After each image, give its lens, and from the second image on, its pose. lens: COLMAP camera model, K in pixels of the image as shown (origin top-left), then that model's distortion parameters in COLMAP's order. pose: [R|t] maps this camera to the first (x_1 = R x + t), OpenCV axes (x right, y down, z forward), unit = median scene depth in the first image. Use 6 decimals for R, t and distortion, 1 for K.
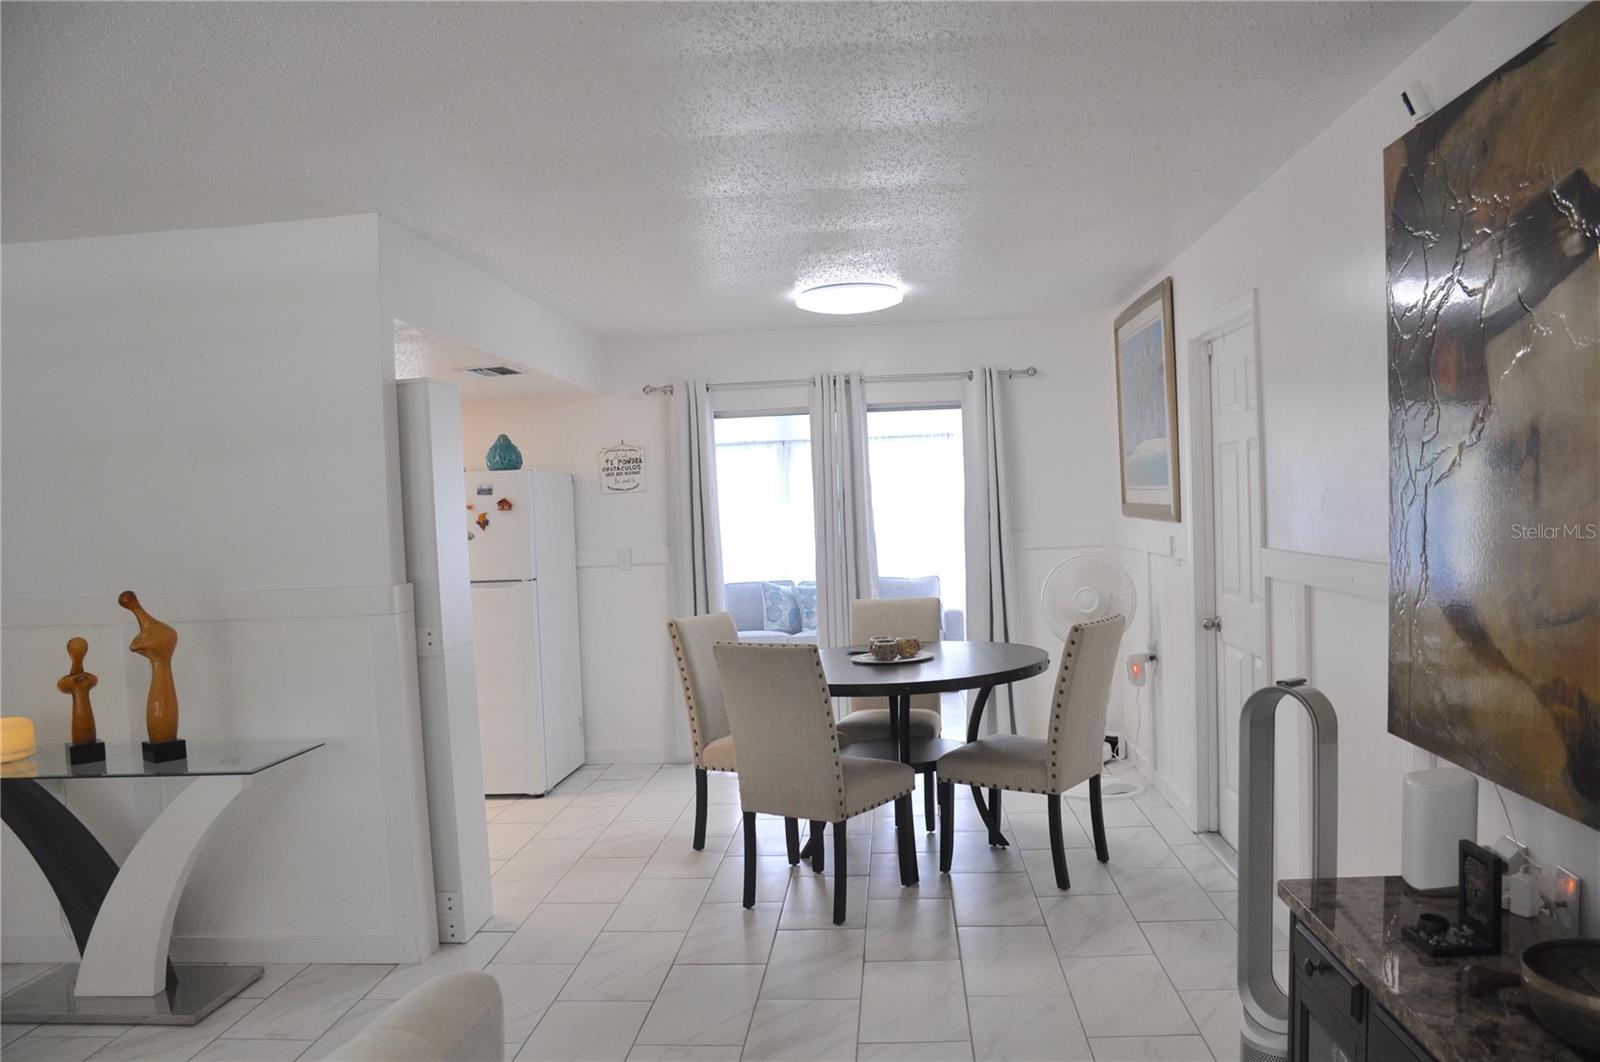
lens RADIAL K [[1253.0, 0, 806.4], [0, 1253.0, 544.5], [0, 0, 1]] dist [-0.146576, 0.098735]
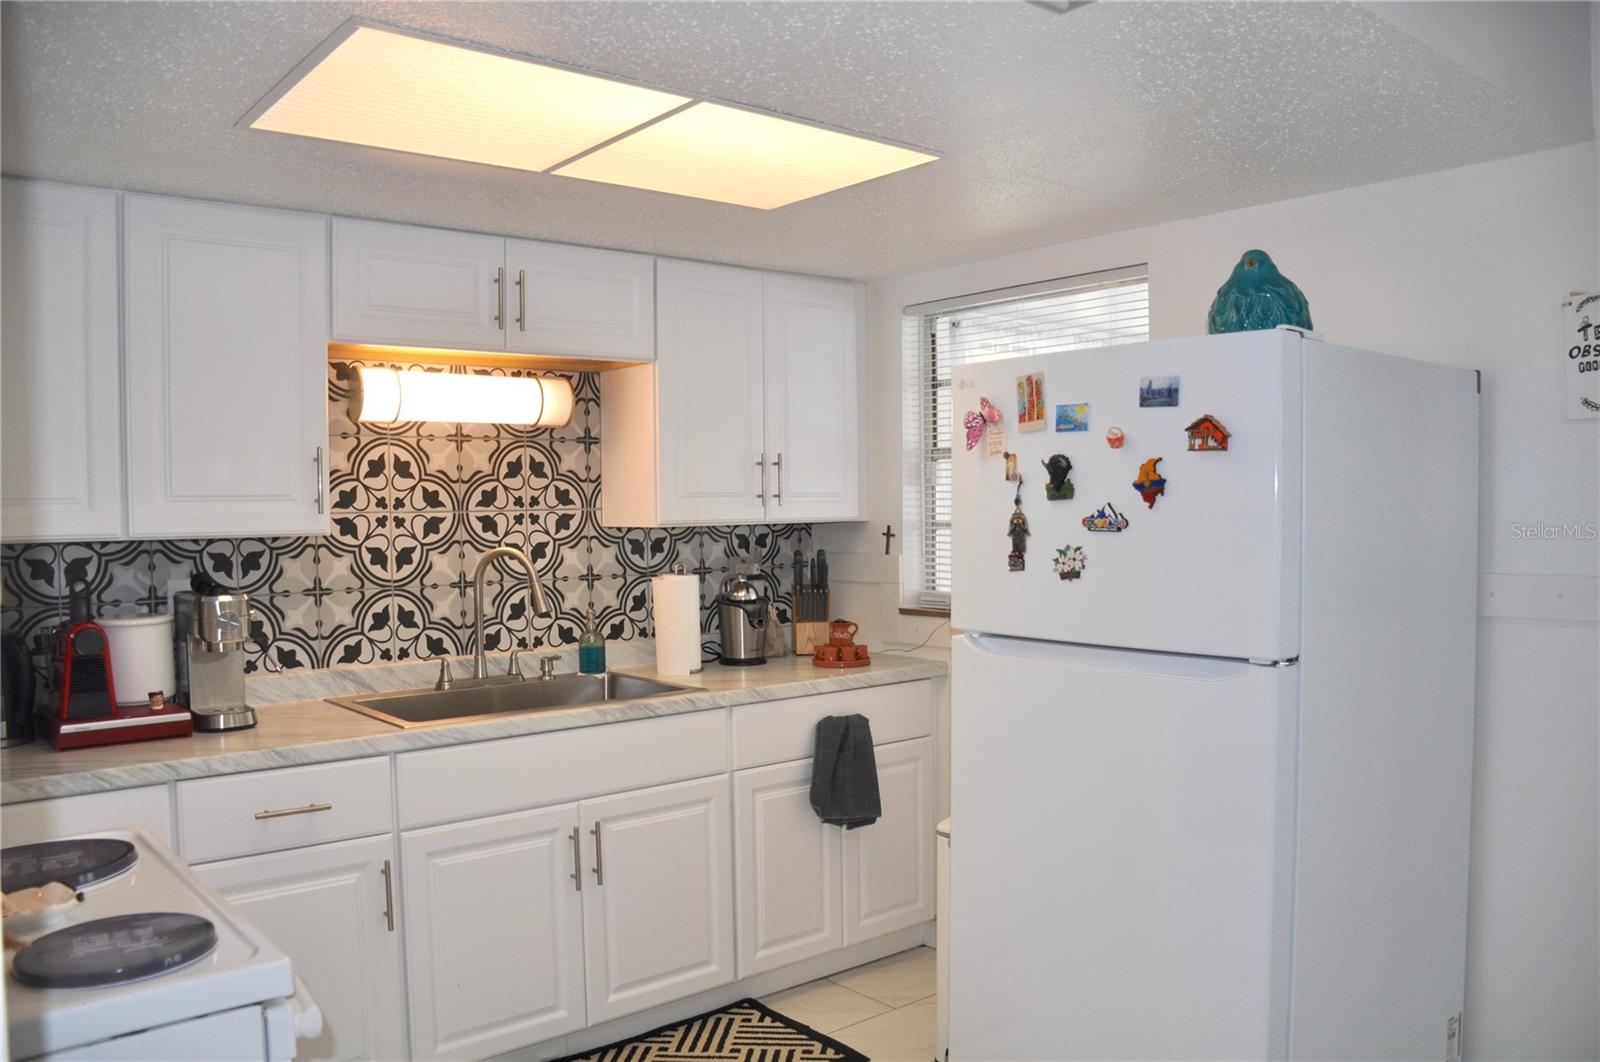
lens RADIAL K [[1253.0, 0, 814.5], [0, 1253.0, 539.4], [0, 0, 1]] dist [-0.146576, 0.098735]
pose [[0.697337, 0.053393, -0.714751, -0.098231], [-0.042446, 0.998548, 0.033181, -0.013077], [0.715485, 0.007200, 0.698591, 0.900119]]
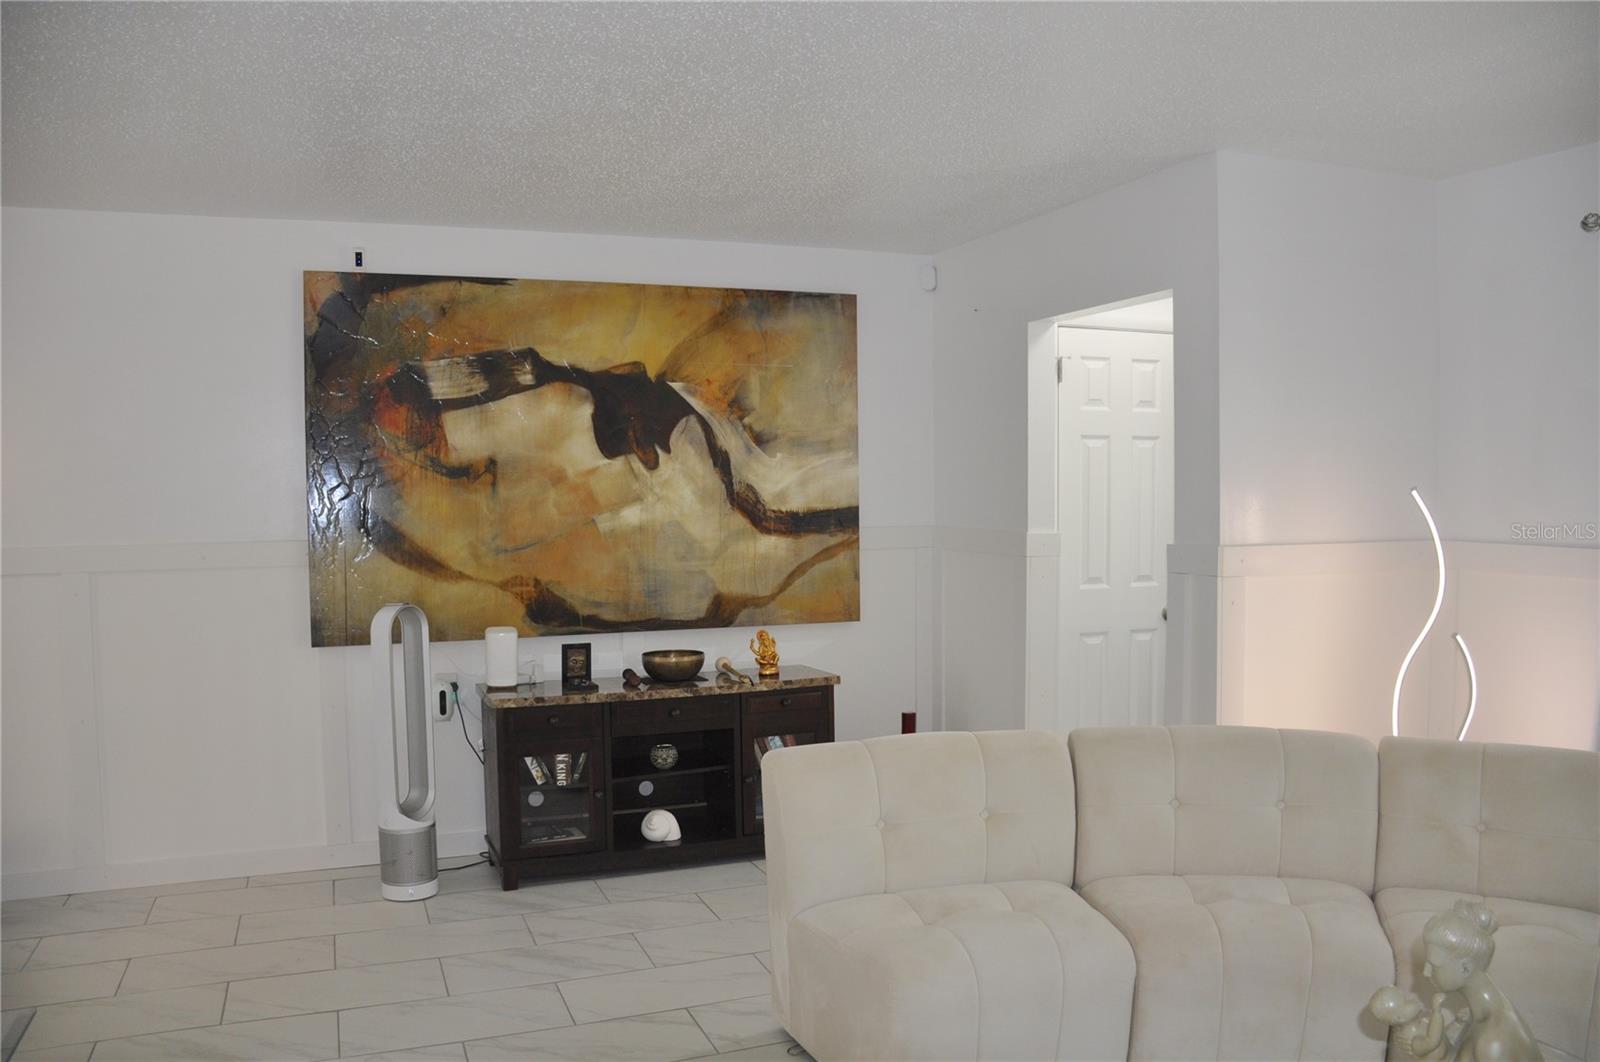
lens RADIAL K [[1253.0, 0, 815.7], [0, 1253.0, 543.9], [0, 0, 1]] dist [-0.146576, 0.098735]
pose [[-0.444169, -0.001981, 0.895941, -0.720626], [0.056732, 0.997929, 0.030331, 0.007552], [-0.894145, 0.064300, -0.443137, 0.667457]]
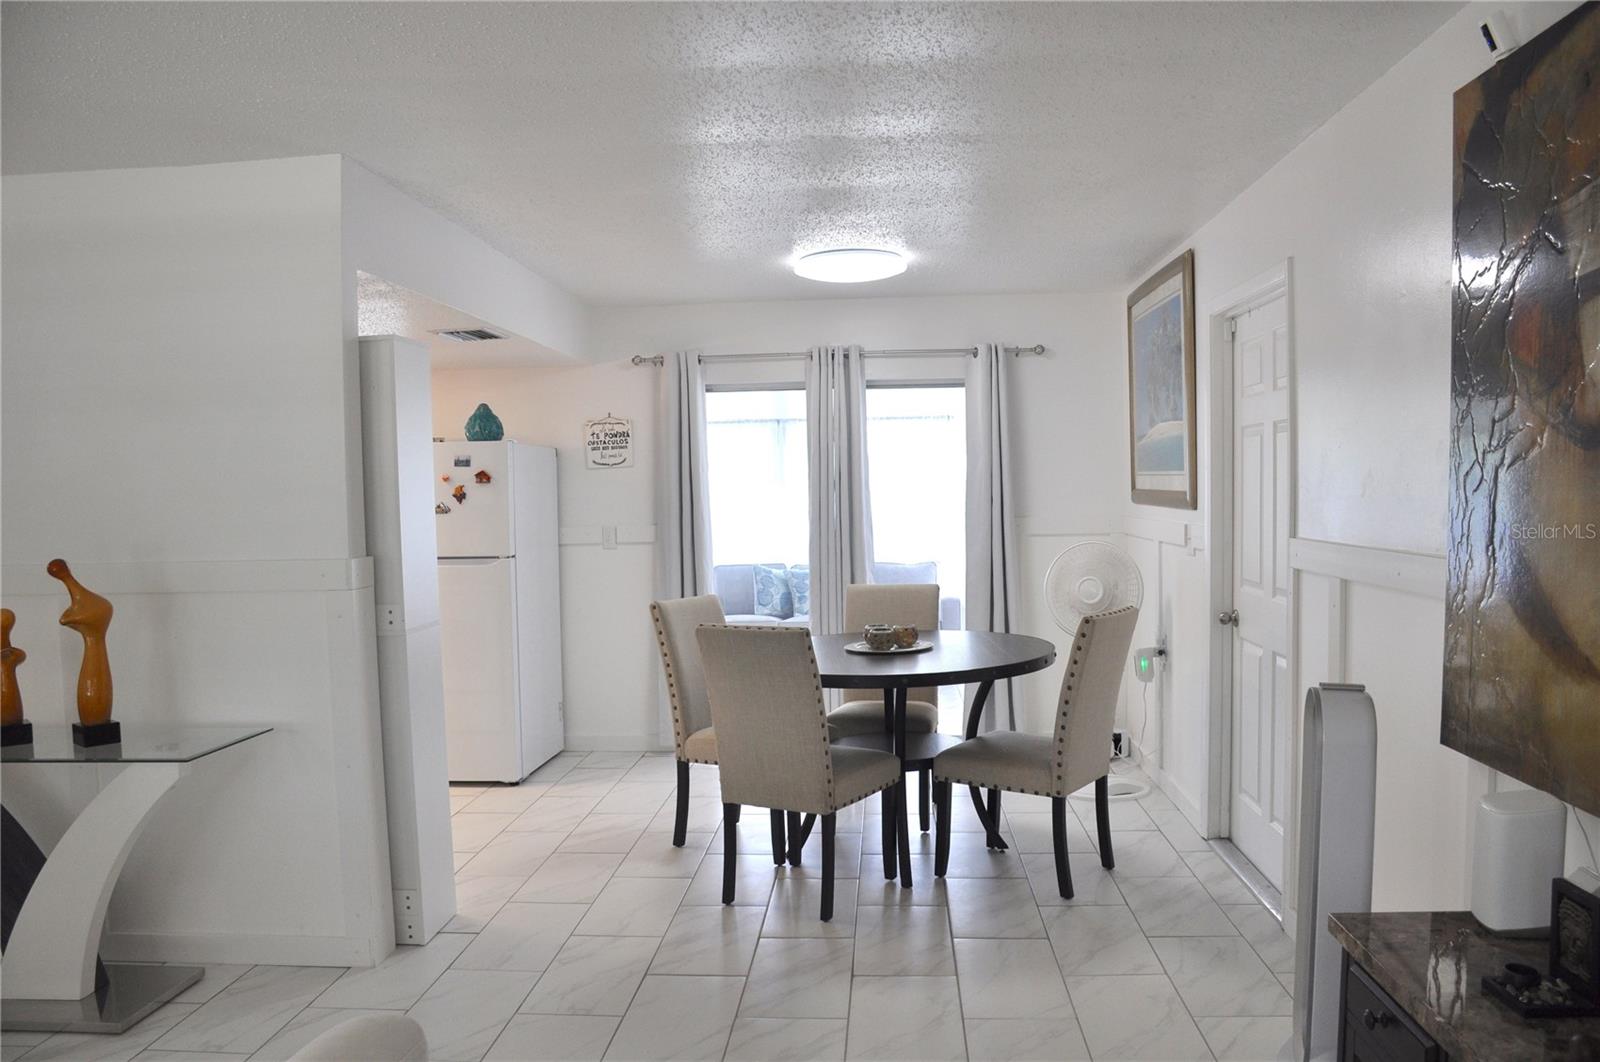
lens RADIAL K [[1253.0, 0, 806.8], [0, 1253.0, 547.2], [0, 0, 1]] dist [-0.146576, 0.098735]
pose [[0.999774, 0.020541, 0.005558, 0.000570], [-0.020619, 0.999684, 0.014380, 0.003528], [-0.005261, -0.014492, 0.999881, 0.065057]]
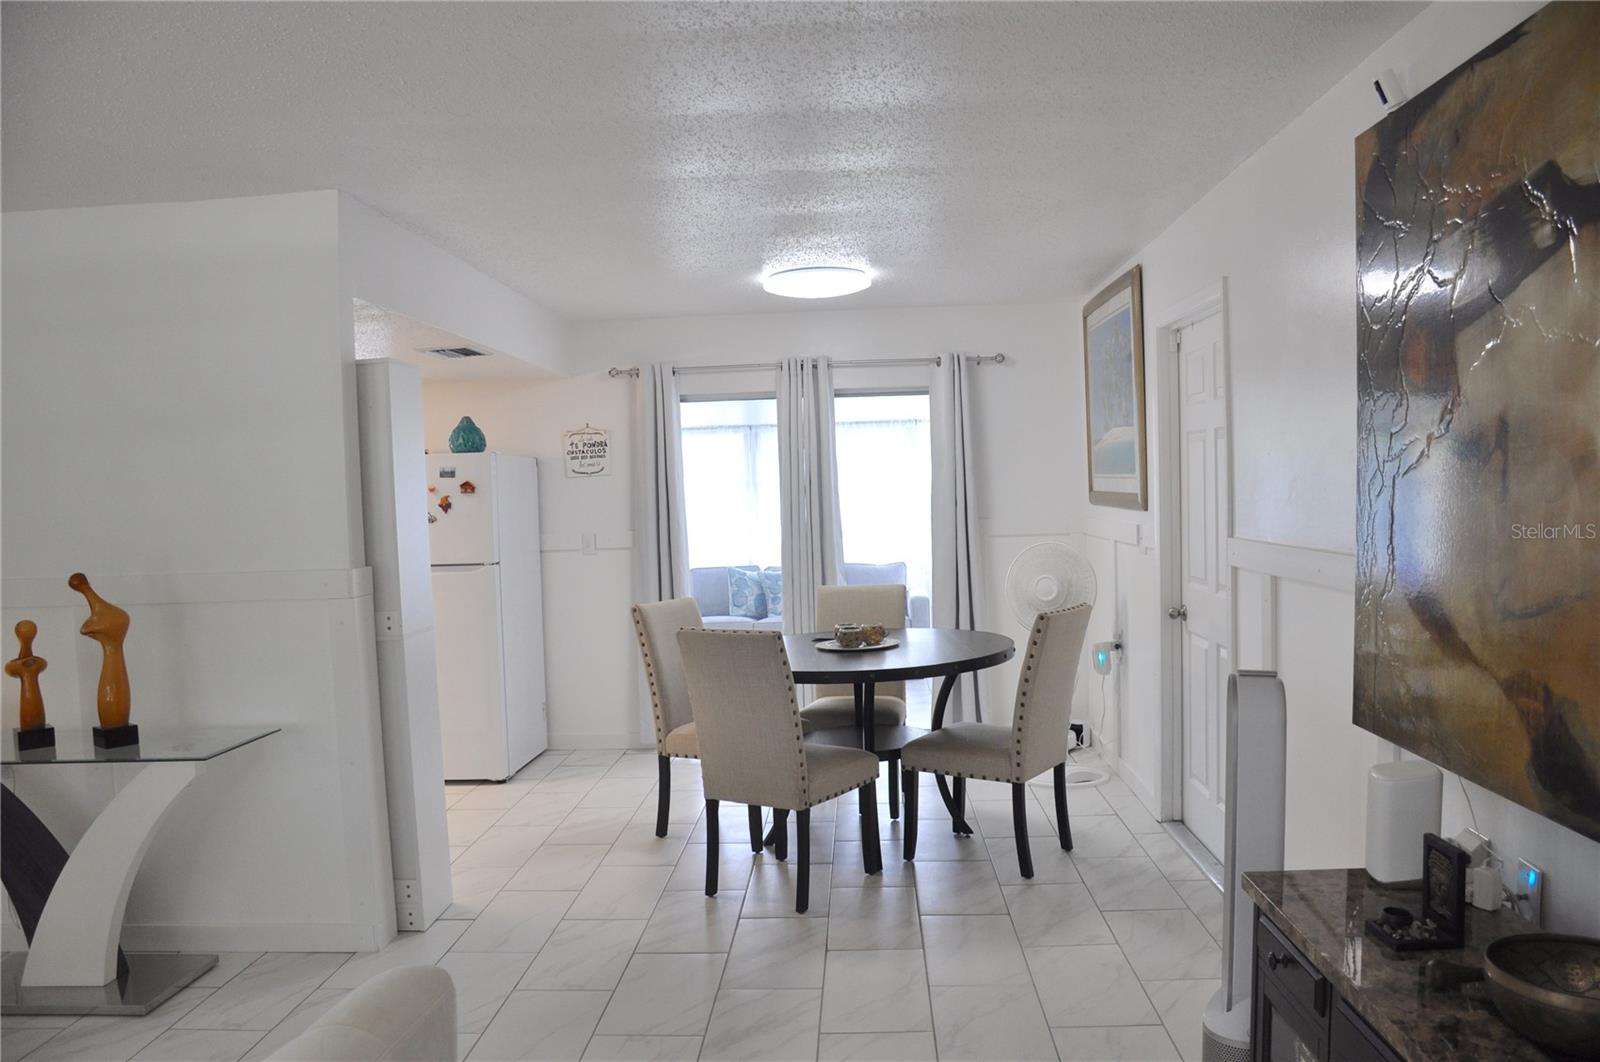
lens RADIAL K [[1253.0, 0, 807.3], [0, 1253.0, 544.6], [0, 0, 1]] dist [-0.146576, 0.098735]
pose [[0.999613, 0.007490, 0.026781, 0.001729], [-0.007807, 0.999900, 0.011763, -0.000489], [-0.026690, -0.011967, 0.999572, 0.007740]]
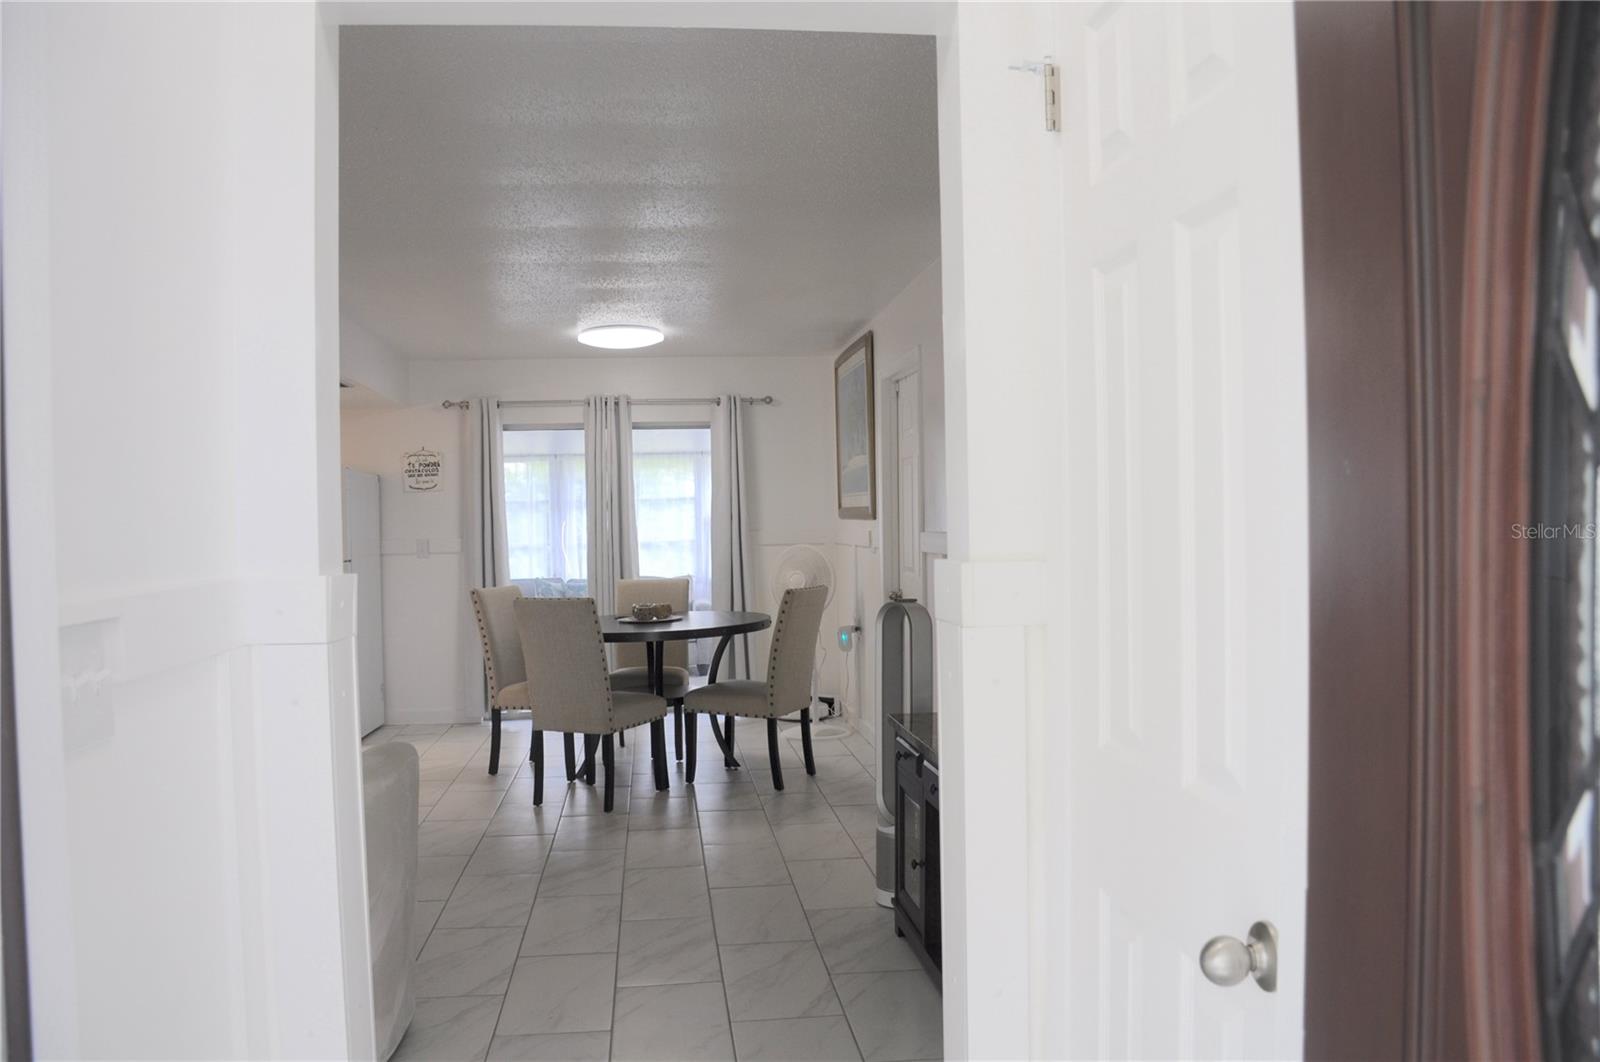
lens RADIAL K [[1253.0, 0, 806.4], [0, 1253.0, 539.4], [0, 0, 1]] dist [-0.146576, 0.098735]
pose [[0.981492, 0.018307, 0.190628, -0.020909], [-0.013725, 0.999585, -0.025331, 0.041322], [-0.191013, 0.022246, 0.981335, -0.303909]]
